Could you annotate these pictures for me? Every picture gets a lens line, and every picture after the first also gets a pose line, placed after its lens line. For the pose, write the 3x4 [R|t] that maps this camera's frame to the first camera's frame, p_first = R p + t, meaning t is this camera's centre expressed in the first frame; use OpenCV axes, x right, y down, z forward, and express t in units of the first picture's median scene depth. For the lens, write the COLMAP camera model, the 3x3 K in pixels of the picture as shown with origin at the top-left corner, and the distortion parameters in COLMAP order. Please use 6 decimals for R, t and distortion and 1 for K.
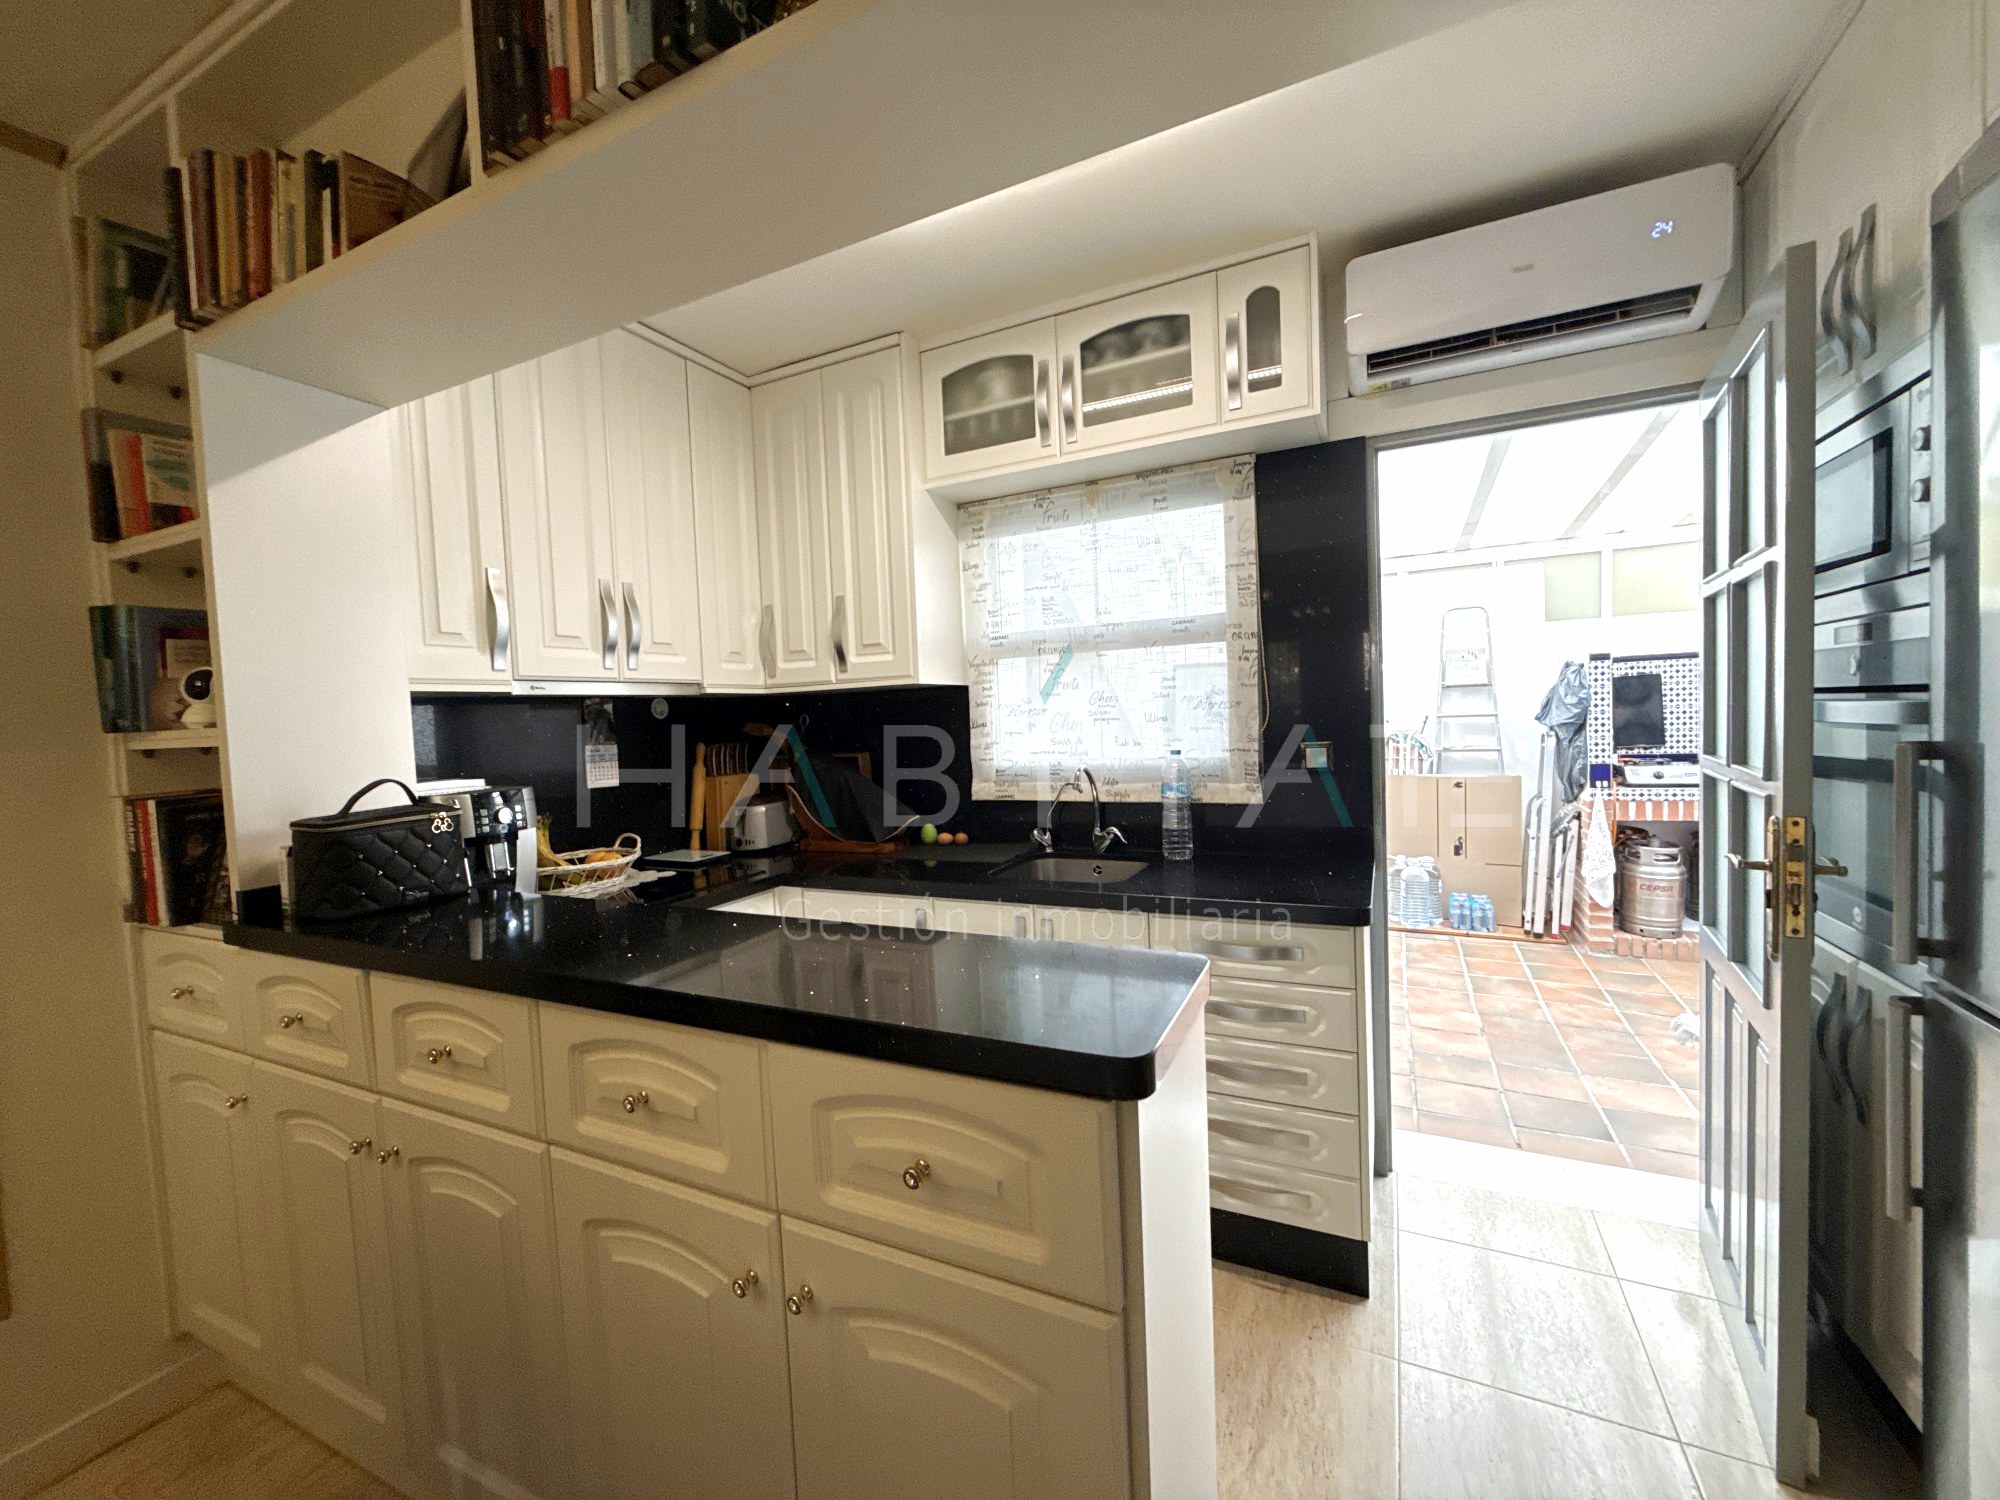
lens RADIAL K [[797.8, 0, 995.3], [0, 797.8, 751.7], [0, 0, 1]] dist [0.000708, -0.000323]
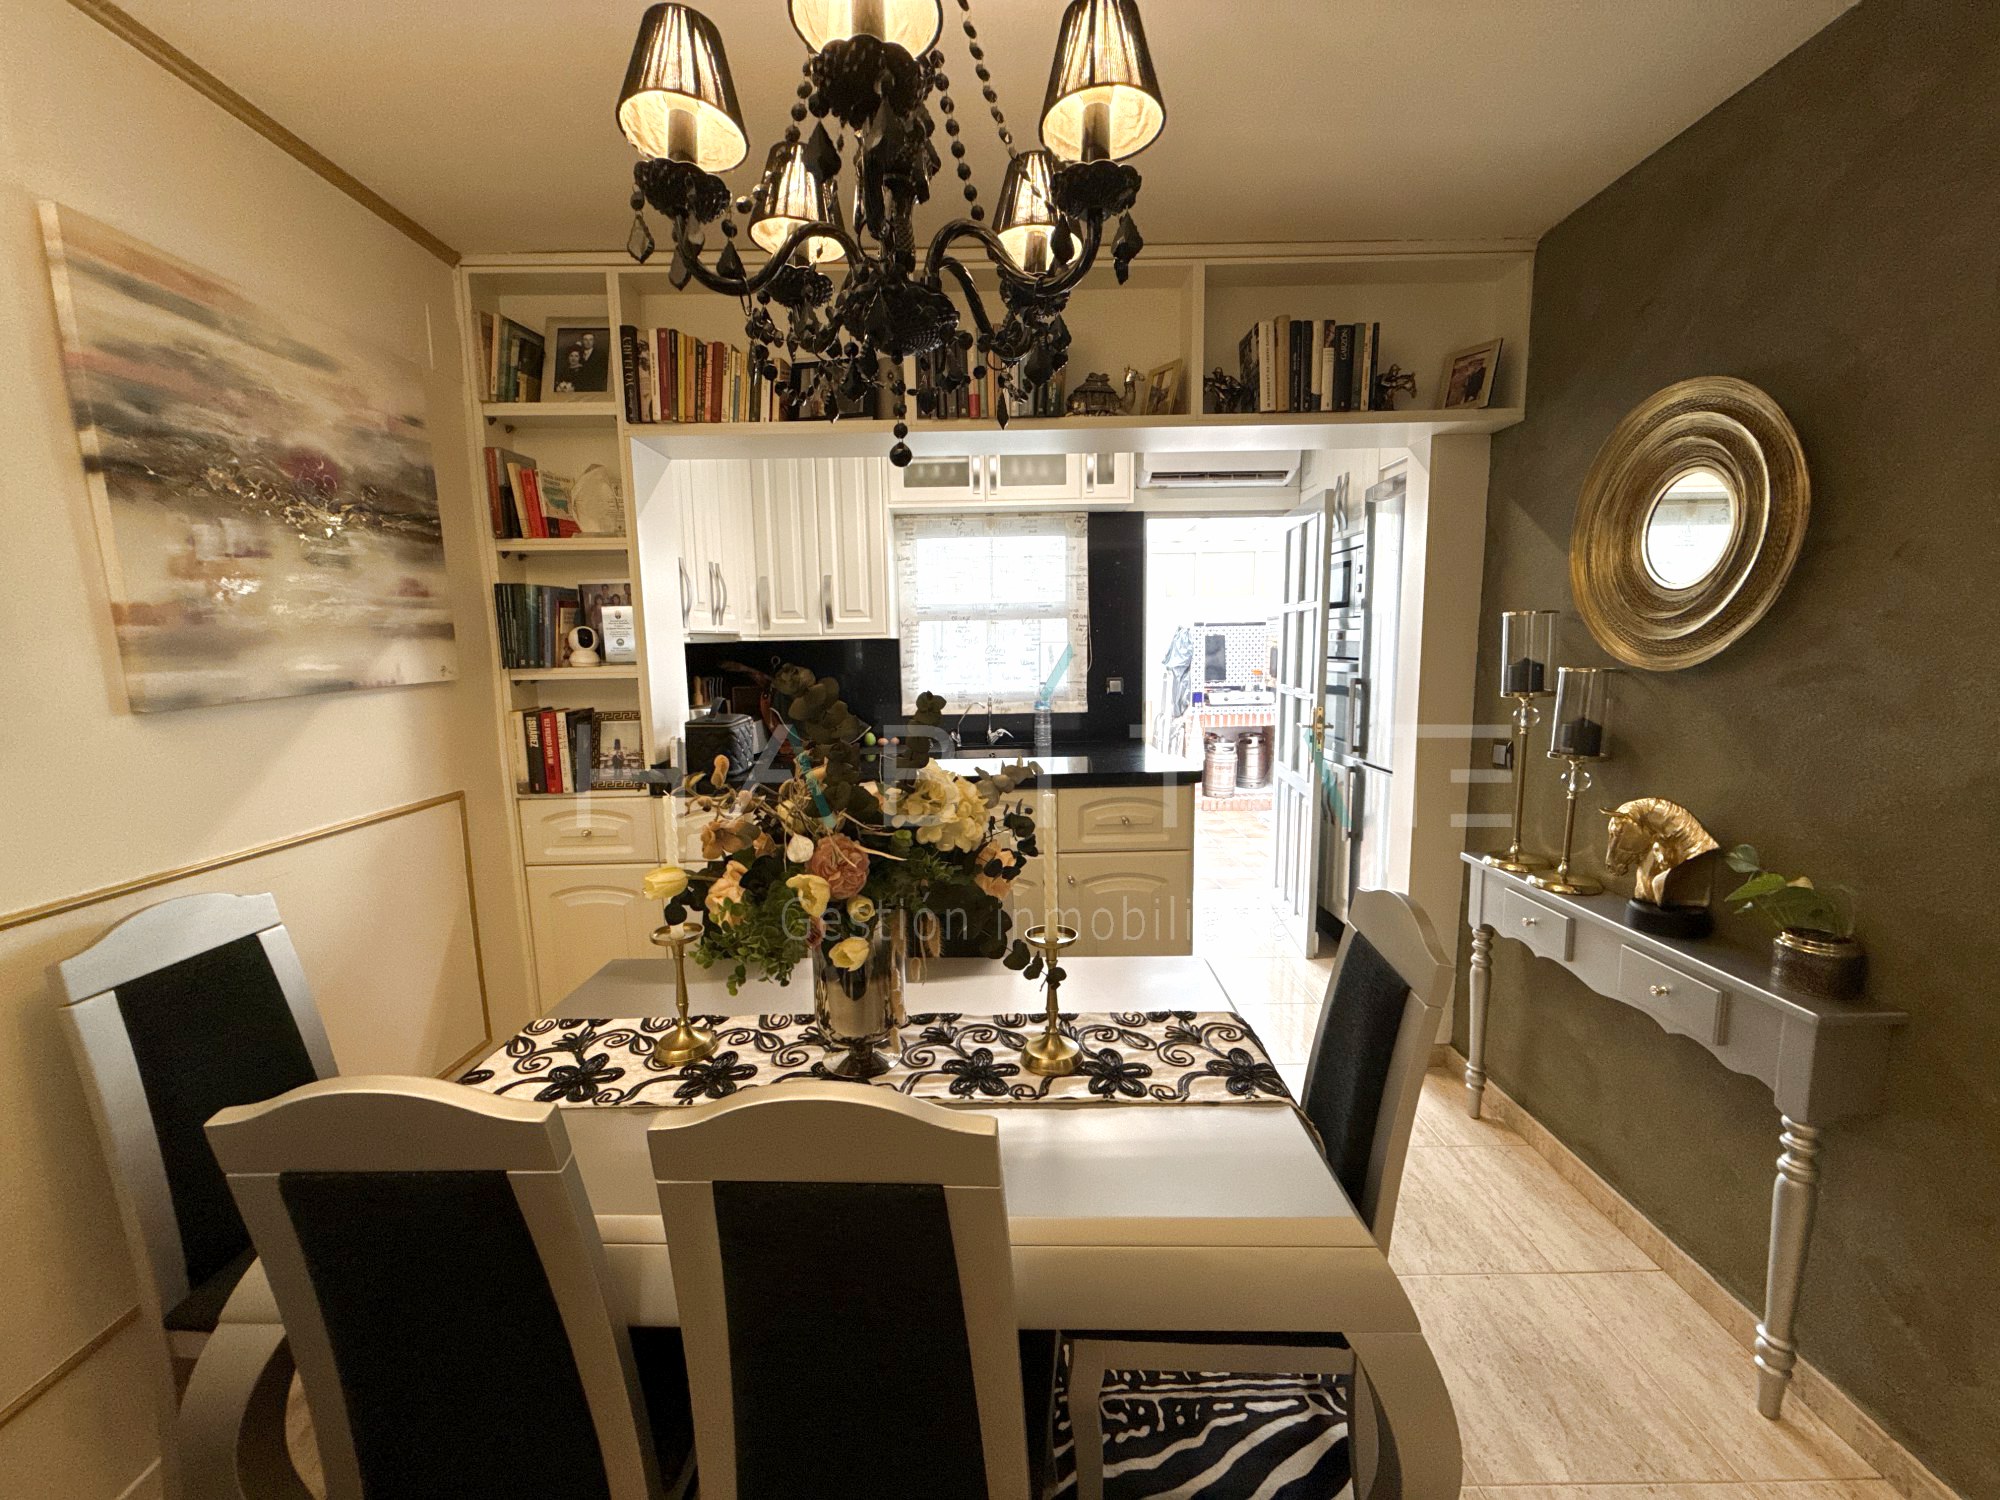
lens RADIAL K [[797.8, 0, 995.0], [0, 797.8, 749.7], [0, 0, 1]] dist [0.000708, -0.000323]
pose [[0.894413, -0.036483, 0.445752, -0.582820], [0.001248, 0.996867, 0.079085, 0.006457], [-0.447241, -0.070178, 0.891656, -0.450676]]
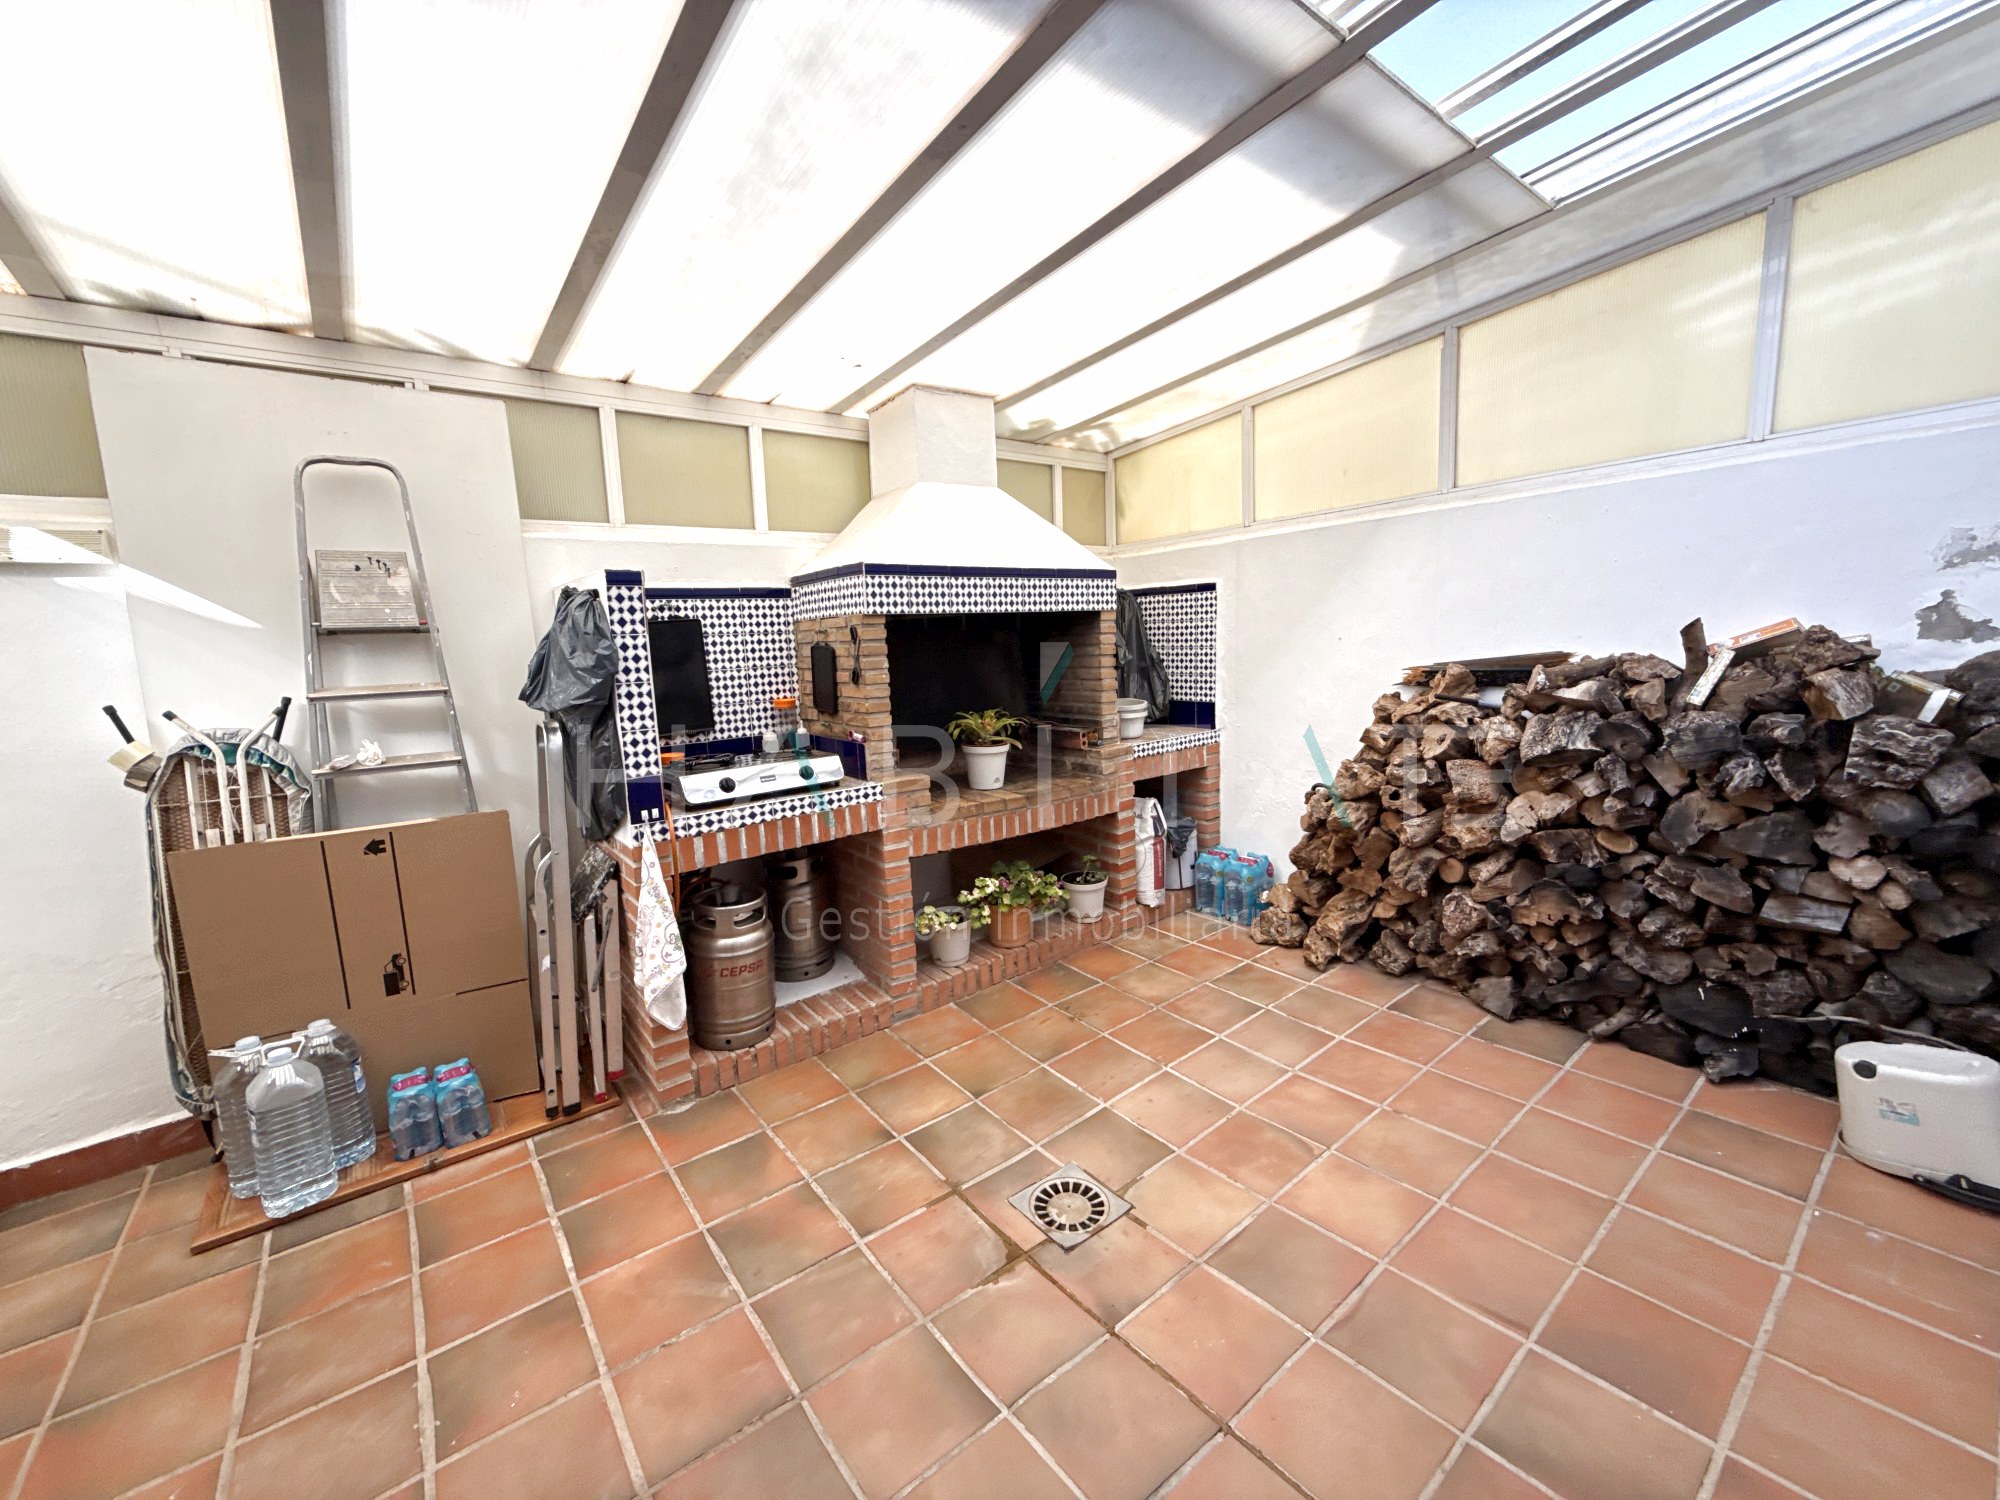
lens RADIAL K [[797.8, 0, 994.2], [0, 797.8, 749.7], [0, 0, 1]] dist [0.000708, -0.000323]
pose [[0.435280, -0.103611, 0.894313, 0.701125], [0.063149, 0.994423, 0.084473, -0.064541], [-0.898078, 0.019706, 0.439395, 1.014459]]
